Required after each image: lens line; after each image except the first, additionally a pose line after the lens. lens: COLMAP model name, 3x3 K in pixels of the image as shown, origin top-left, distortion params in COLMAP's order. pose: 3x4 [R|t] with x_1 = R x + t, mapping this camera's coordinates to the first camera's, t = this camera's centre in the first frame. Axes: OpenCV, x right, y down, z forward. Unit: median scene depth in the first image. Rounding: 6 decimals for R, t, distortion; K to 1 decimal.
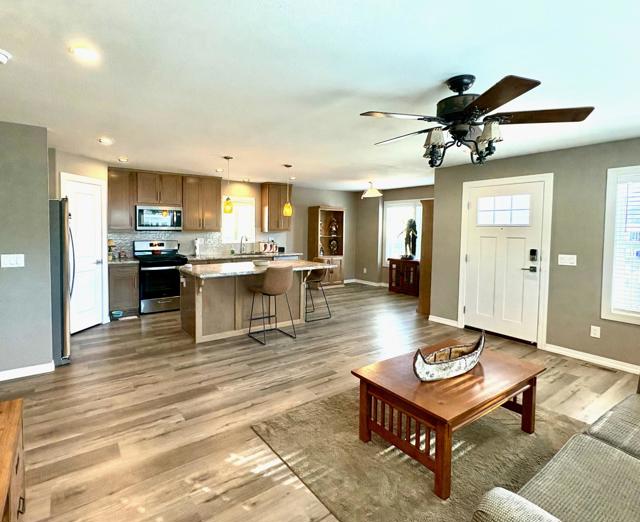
lens RADIAL K [[330.6, 0, 287.4], [0, 330.6, 241.0], [0, 0, 1]] dist [0.003017, 0.000412]
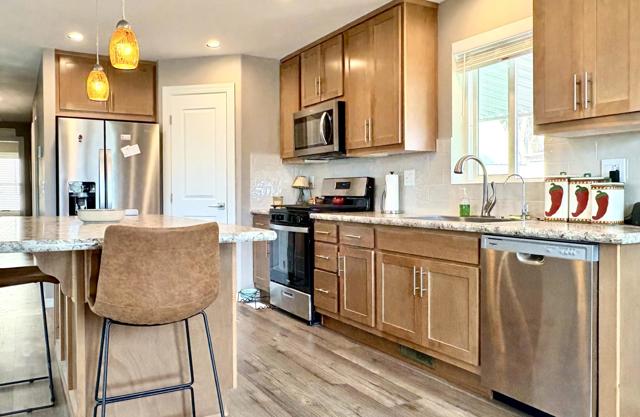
lens RADIAL K [[524.1, 0, 339.0], [0, 524.1, 191.8], [0, 0, 1]] dist [0.006728, -0.002508]
pose [[-0.042830, -0.007923, -0.999051, 0.443707], [-0.037650, 0.999271, -0.006311, 0.029396], [0.998373, 0.037344, -0.043097, 1.149440]]
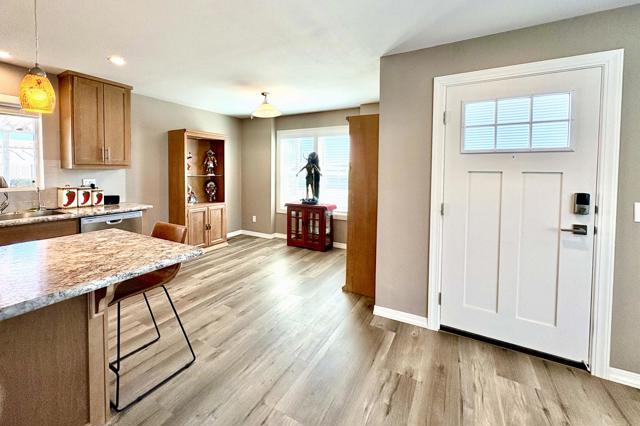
lens RADIAL K [[261.7, 0, 306.2], [0, 261.7, 177.8], [0, 0, 1]] dist [-0.001599, -0.000566]
pose [[0.896110, -0.017737, 0.443478, 0.113899], [0.020348, 0.999792, -0.001129, -0.006850], [-0.443366, 0.010036, 0.896285, 0.621865]]
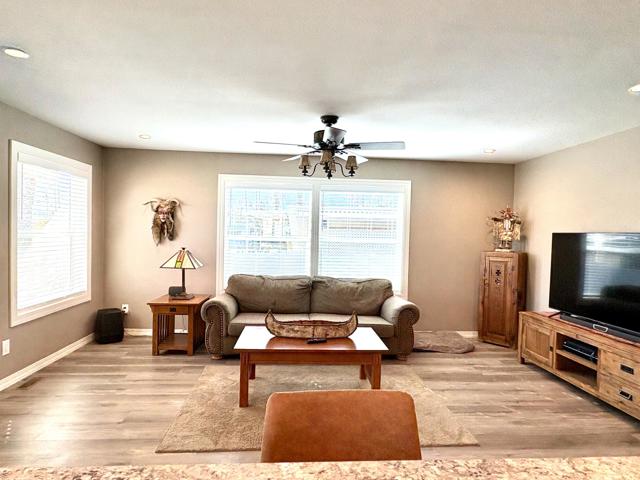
lens RADIAL K [[381.7, 0, 317.8], [0, 381.7, 243.6], [0, 0, 1]] dist [-0.005604, 0.001873]
pose [[-0.872729, -0.048591, 0.485781, -0.089841], [-0.014944, 0.997227, 0.072902, -0.030317], [-0.487976, 0.056364, -0.871035, 0.951214]]
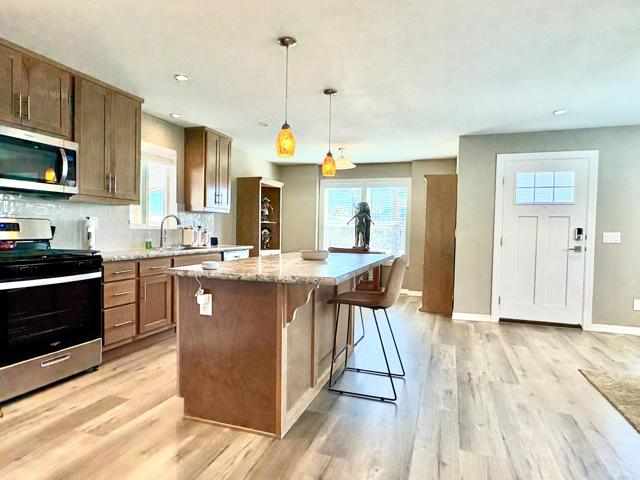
lens RADIAL K [[381.7, 0, 313.6], [0, 381.7, 241.6], [0, 0, 1]] dist [-0.005604, 0.001873]
pose [[0.800472, -0.013419, 0.599220, -0.411173], [0.014163, 0.999894, 0.003473, 0.037582], [-0.599203, 0.005707, 0.800577, 0.438401]]
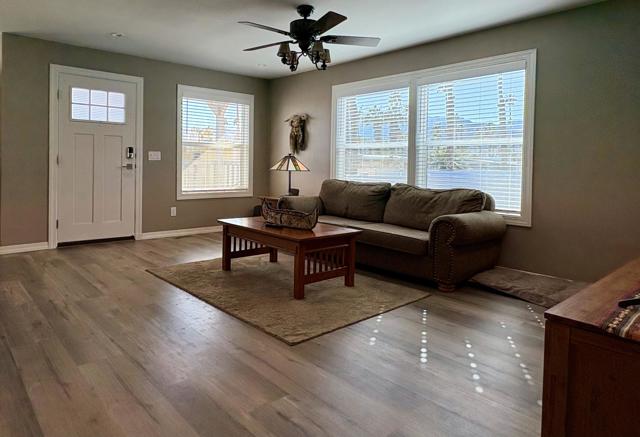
lens RADIAL K [[418.9, 0, 294.1], [0, 418.9, 174.6], [0, 0, 1]] dist [-0.006095, -0.004272]
pose [[-0.119965, -0.035046, 0.992159, -0.480502], [0.022215, 0.999032, 0.037974, 0.055437], [-0.992529, 0.026596, -0.119071, 0.491916]]
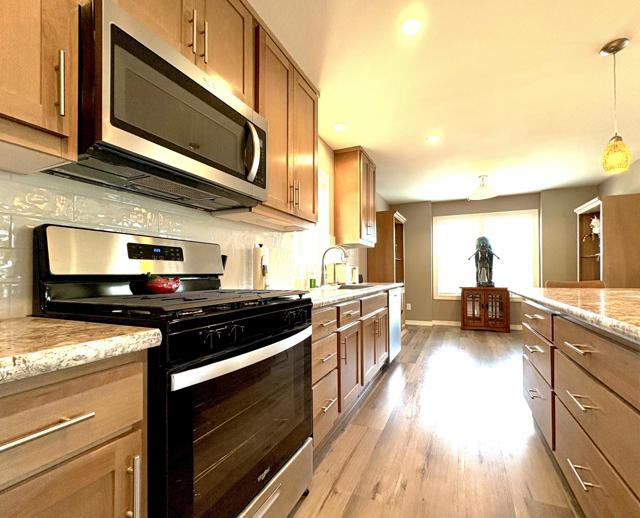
lens RADIAL K [[294.0, 0, 332.5], [0, 294.0, 271.2], [0, 0, 1]] dist [0.003100, 0.000415]
pose [[0.837987, -0.010225, 0.545595, -0.452141], [0.034246, 0.998839, -0.033880, 0.040670], [-0.544615, 0.047075, 0.837364, 0.844481]]
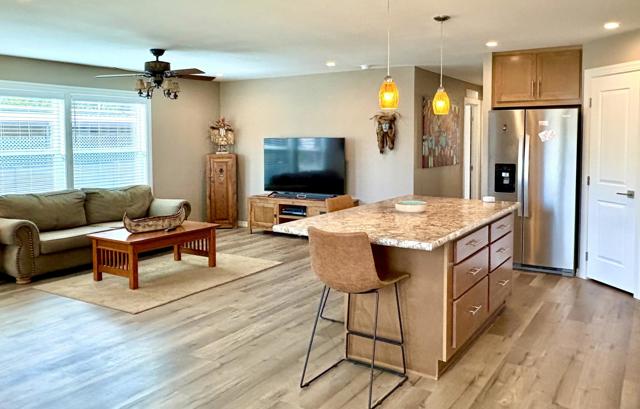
lens RADIAL K [[528.5, 0, 318.6], [0, 528.5, 159.4], [0, 0, 1]] dist [-0.000446, 0.003807]
pose [[-0.915701, 0.010469, -0.401724, 0.338380], [-0.021213, 0.997008, 0.074337, -0.057886], [0.401300, 0.076592, -0.912739, 1.501775]]
